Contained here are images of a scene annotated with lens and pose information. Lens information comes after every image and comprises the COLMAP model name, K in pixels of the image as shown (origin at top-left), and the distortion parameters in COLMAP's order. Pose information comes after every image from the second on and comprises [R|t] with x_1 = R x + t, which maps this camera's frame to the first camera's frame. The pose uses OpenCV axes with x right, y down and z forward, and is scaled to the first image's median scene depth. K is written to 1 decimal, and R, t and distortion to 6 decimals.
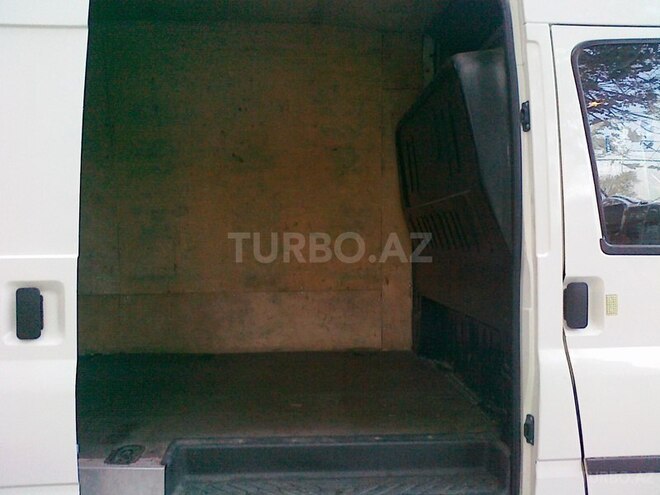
lens RADIAL K [[498.6, 0, 288.6], [0, 498.6, 249.6], [0, 0, 1]] dist [-0.078054, 0.000894]
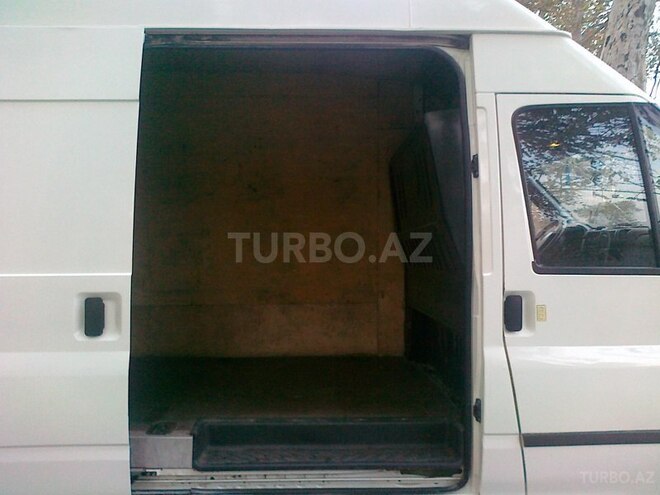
lens RADIAL K [[609.3, 0, 330.0], [0, 609.3, 247.5], [0, 0, 1]] dist [-0.049227, 0.002246]
pose [[0.999826, 0.003884, 0.018229, 0.074422], [-0.003476, 0.999744, -0.022354, -0.021291], [-0.018311, 0.022286, 0.999584, -0.588184]]
